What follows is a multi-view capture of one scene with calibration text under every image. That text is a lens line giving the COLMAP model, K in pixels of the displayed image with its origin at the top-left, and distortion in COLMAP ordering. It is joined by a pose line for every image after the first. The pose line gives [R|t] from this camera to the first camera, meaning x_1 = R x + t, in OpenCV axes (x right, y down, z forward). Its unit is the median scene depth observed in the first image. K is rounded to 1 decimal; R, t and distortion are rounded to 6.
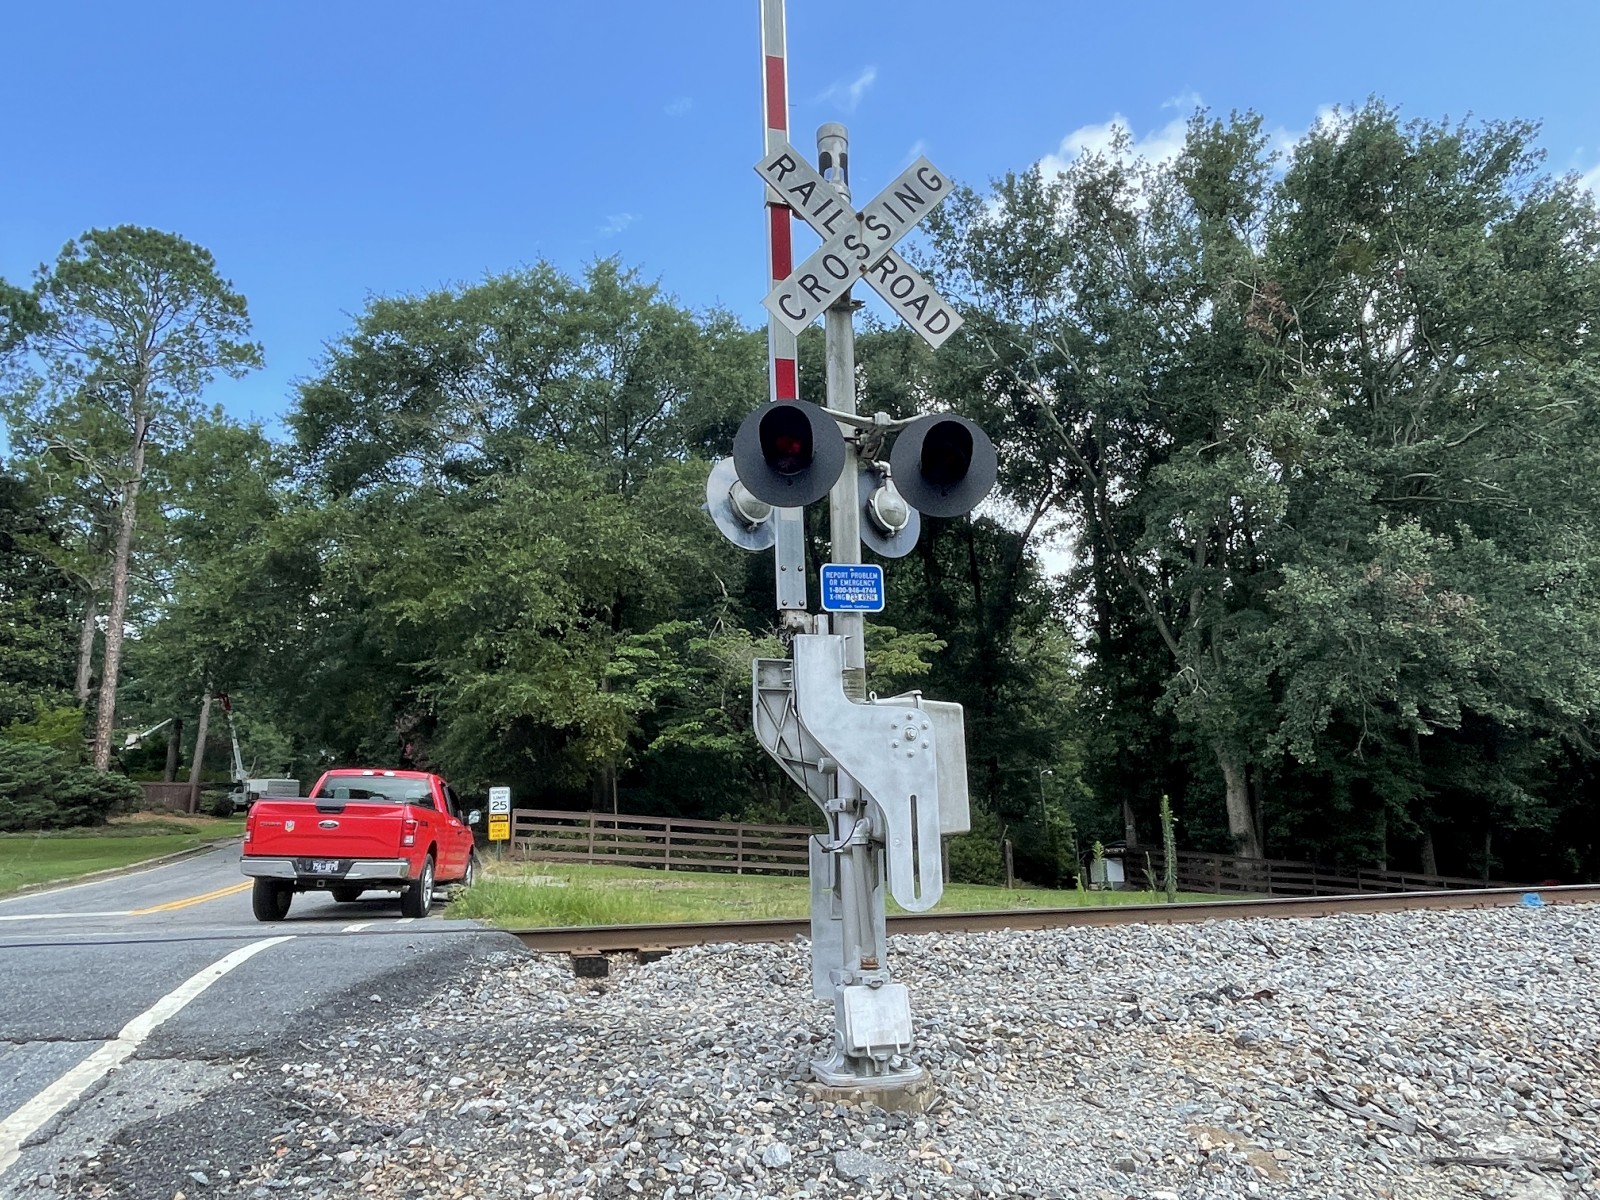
lens RADIAL K [[1070.2, 0, 800.0], [0, 1070.2, 600.0], [0, 0, 1]] dist [0.005977, -0.007395]
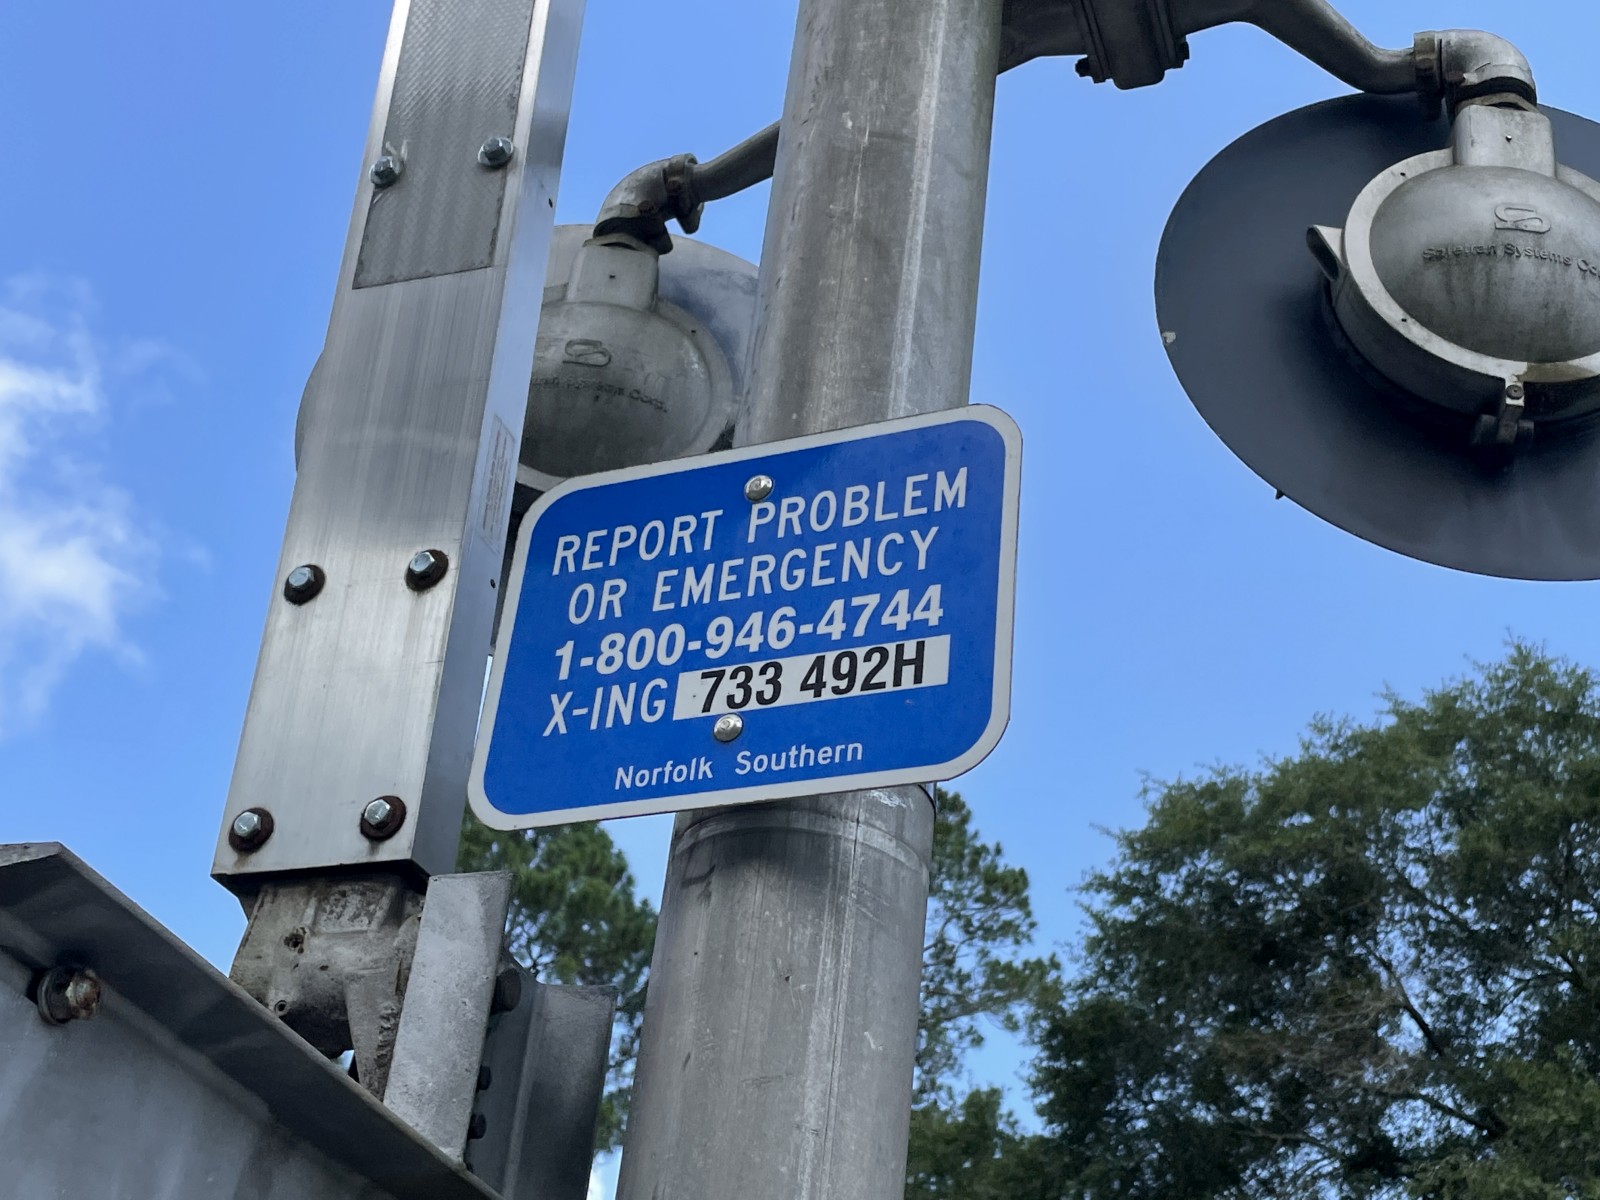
lens RADIAL K [[2262.4, 0, 825.4], [0, 2262.4, 582.2], [0, 0, 1]] dist [0.141084, -0.347499]
pose [[0.817540, -0.224219, -0.530429, 0.032672], [0.005516, 0.924094, -0.382125, 0.013568], [0.575846, 0.309477, 0.756720, 0.147930]]
